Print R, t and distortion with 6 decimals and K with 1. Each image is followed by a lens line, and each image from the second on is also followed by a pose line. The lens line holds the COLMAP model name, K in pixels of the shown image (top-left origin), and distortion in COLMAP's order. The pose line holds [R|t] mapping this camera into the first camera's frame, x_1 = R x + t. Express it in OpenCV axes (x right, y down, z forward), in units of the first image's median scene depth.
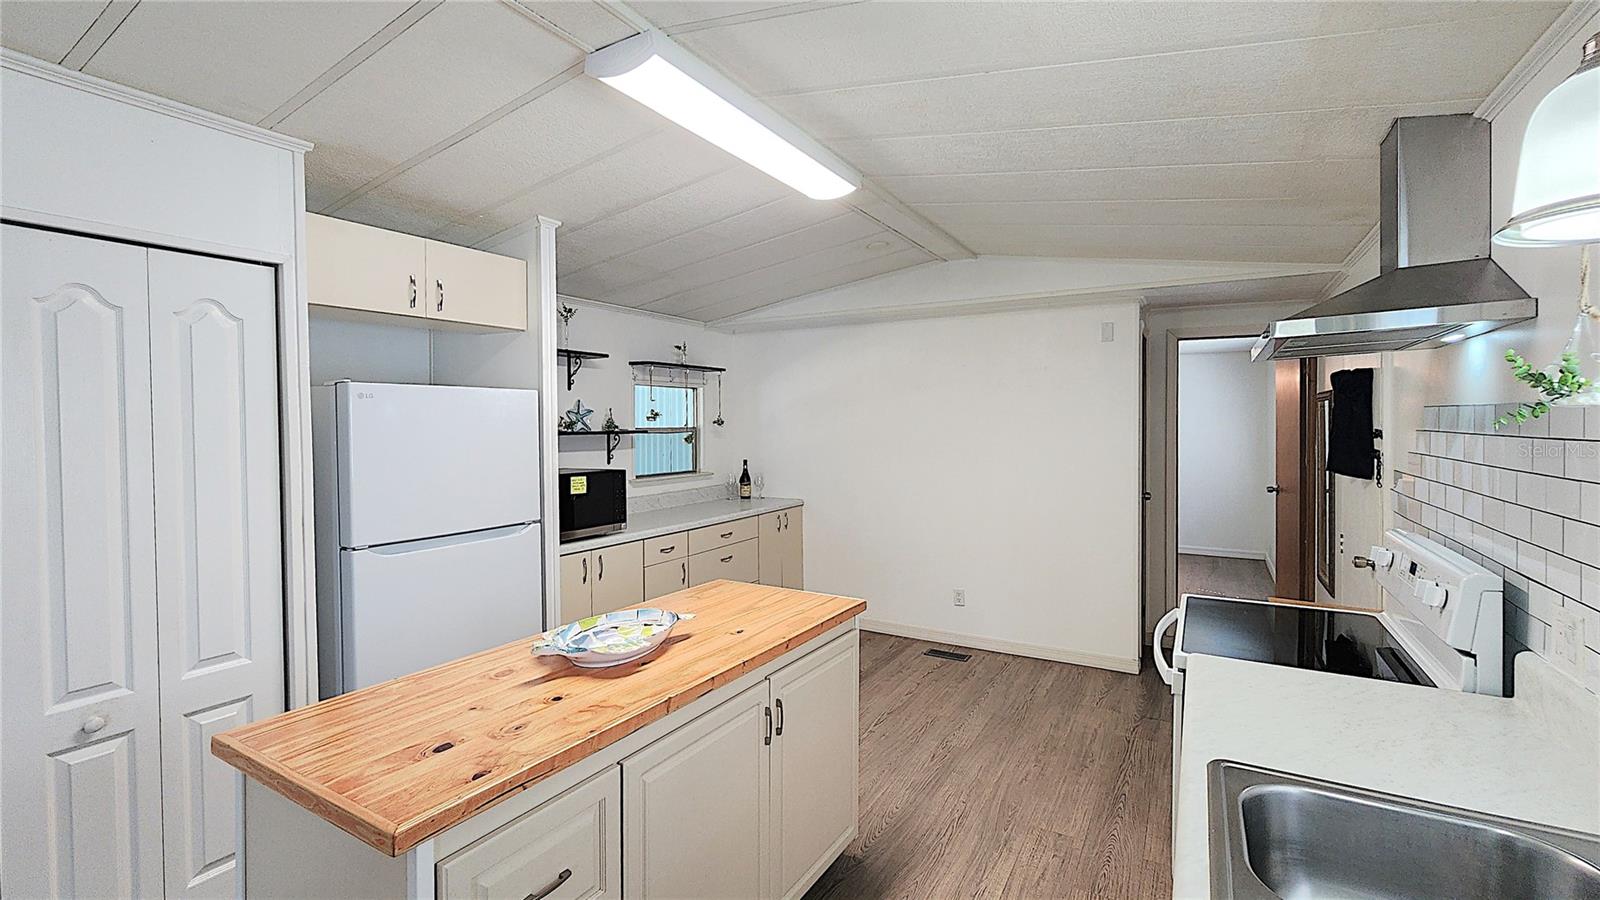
lens RADIAL K [[697.4, 0, 796.8], [0, 697.4, 437.1], [0, 0, 1]] dist [-0.000177, -0.000097]
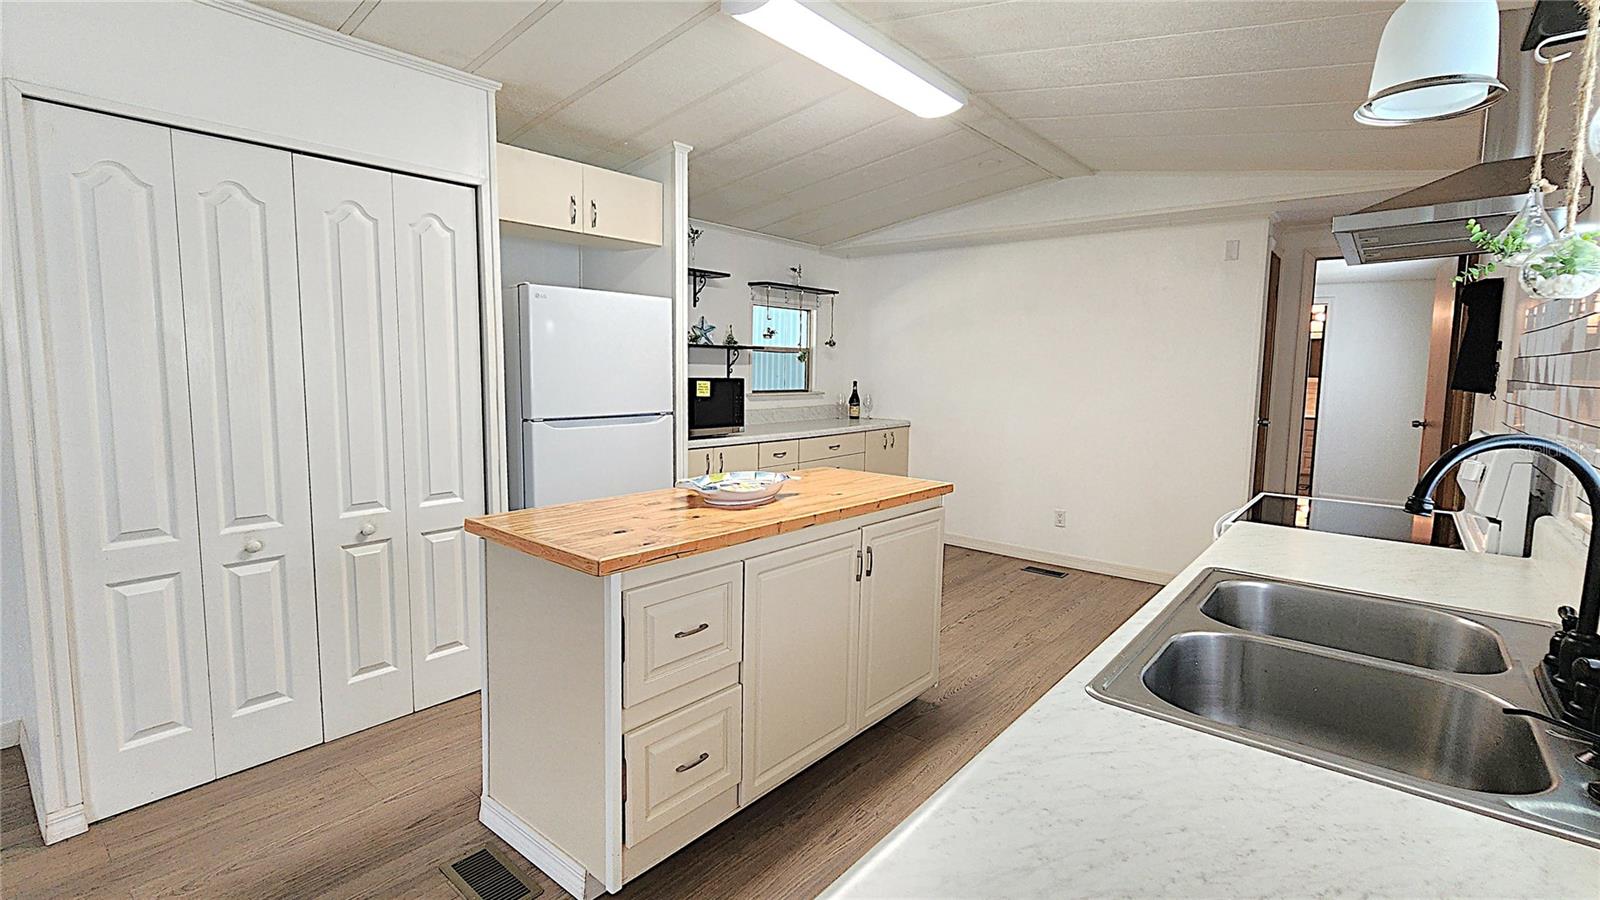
lens RADIAL K [[723.1, 0, 793.3], [0, 723.1, 441.2], [0, 0, 1]] dist [-0.001860, 0.000124]
pose [[0.985882, 0.037252, -0.163247, 0.019998], [-0.023481, 0.996062, 0.085491, 0.043451], [0.165789, -0.080451, 0.982874, -0.110962]]
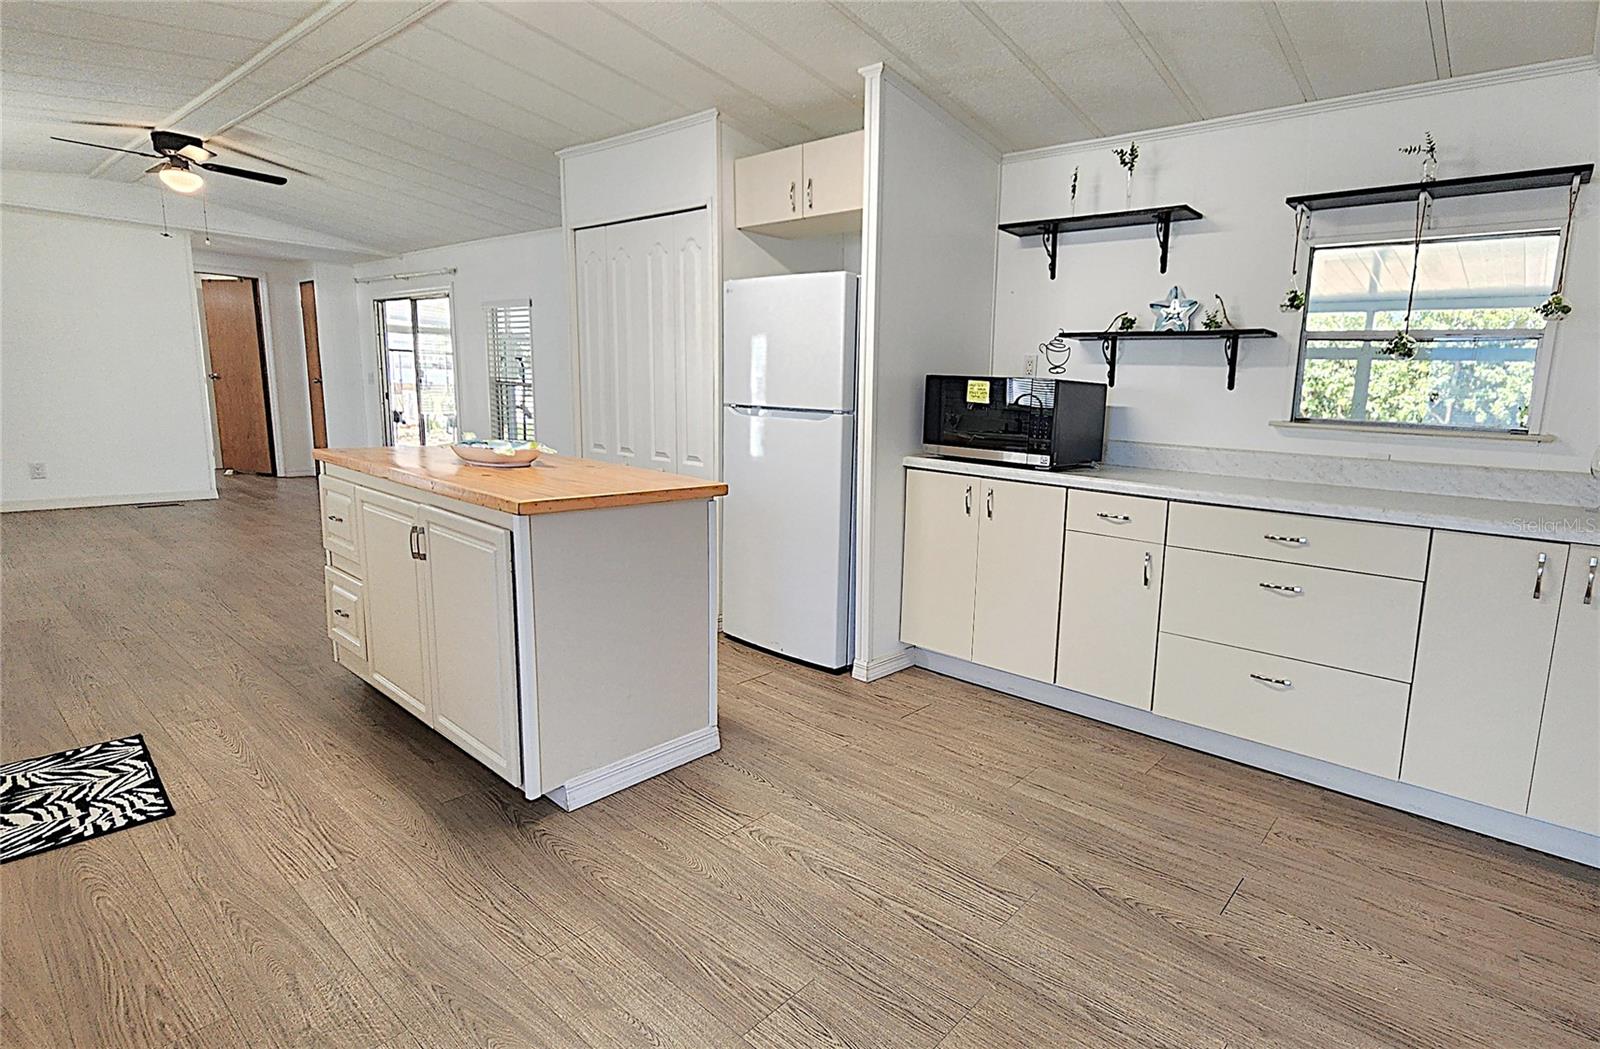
lens RADIAL K [[785.5, 0, 930.8], [0, 785.5, 511.3], [0, 0, 1]] dist [-0.000776, 0.000673]
pose [[-0.120363, 0.155339, -0.980501, 0.506863], [-0.054013, 0.985194, 0.162713, 0.052100], [0.991259, 0.072545, -0.110190, 0.910008]]
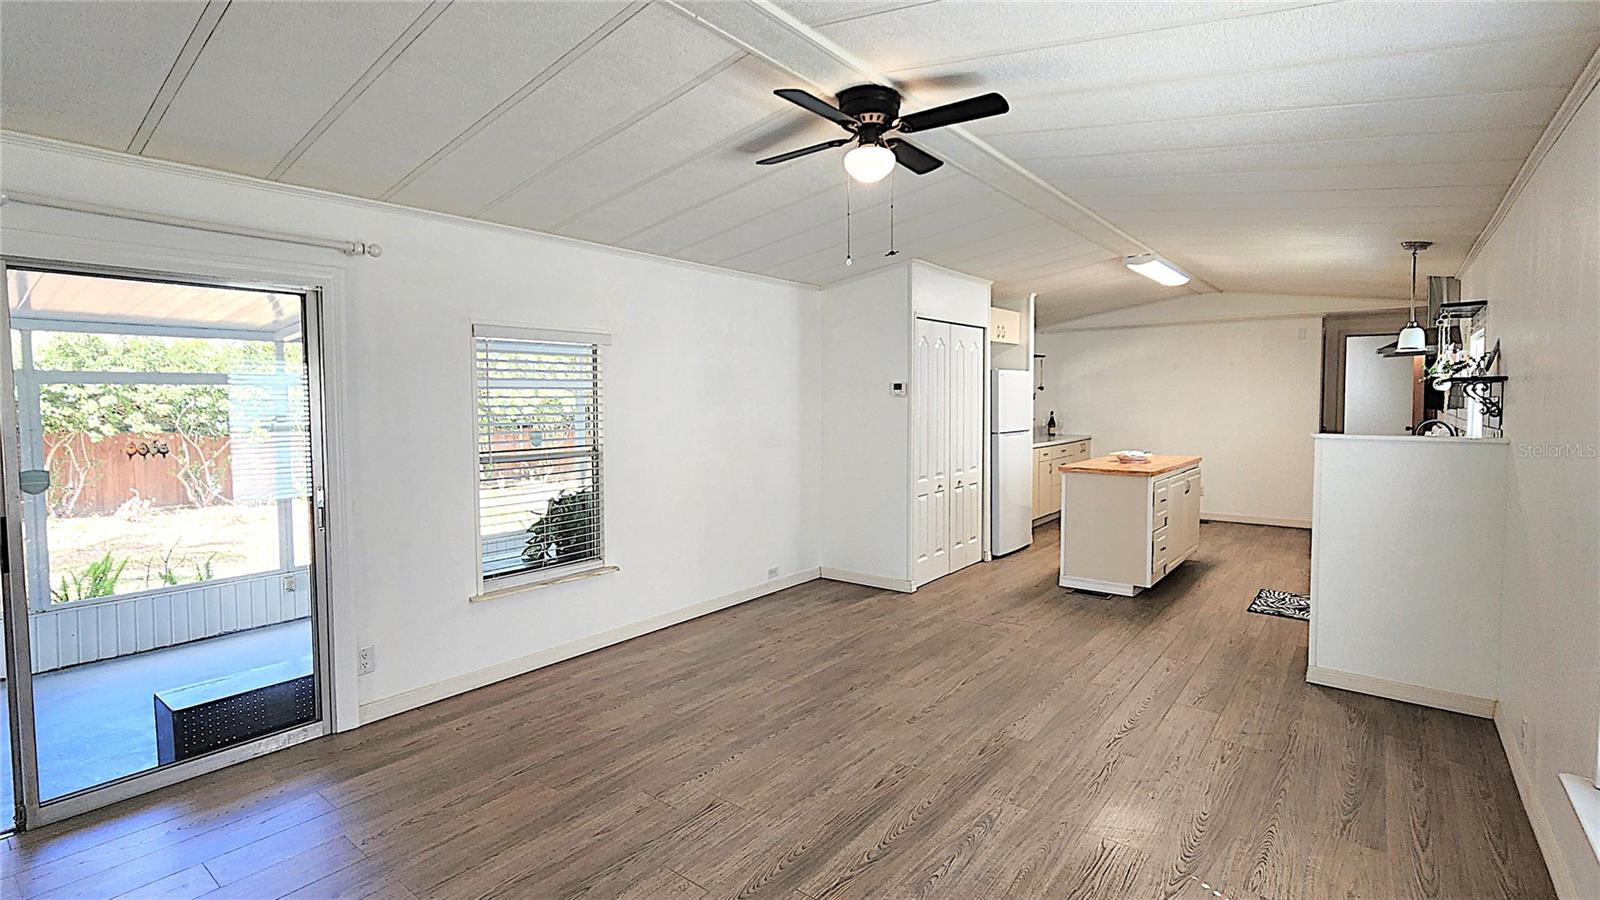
lens RADIAL K [[736.0, 0, 798.5], [0, 736.0, 430.4], [0, 0, 1]] dist [-0.001043, 0.000085]
pose [[0.989012, 0.005038, -0.147748, -0.551384], [-0.001018, 0.999628, 0.027270, 0.042139], [0.147831, -0.026820, 0.988649, -1.056588]]
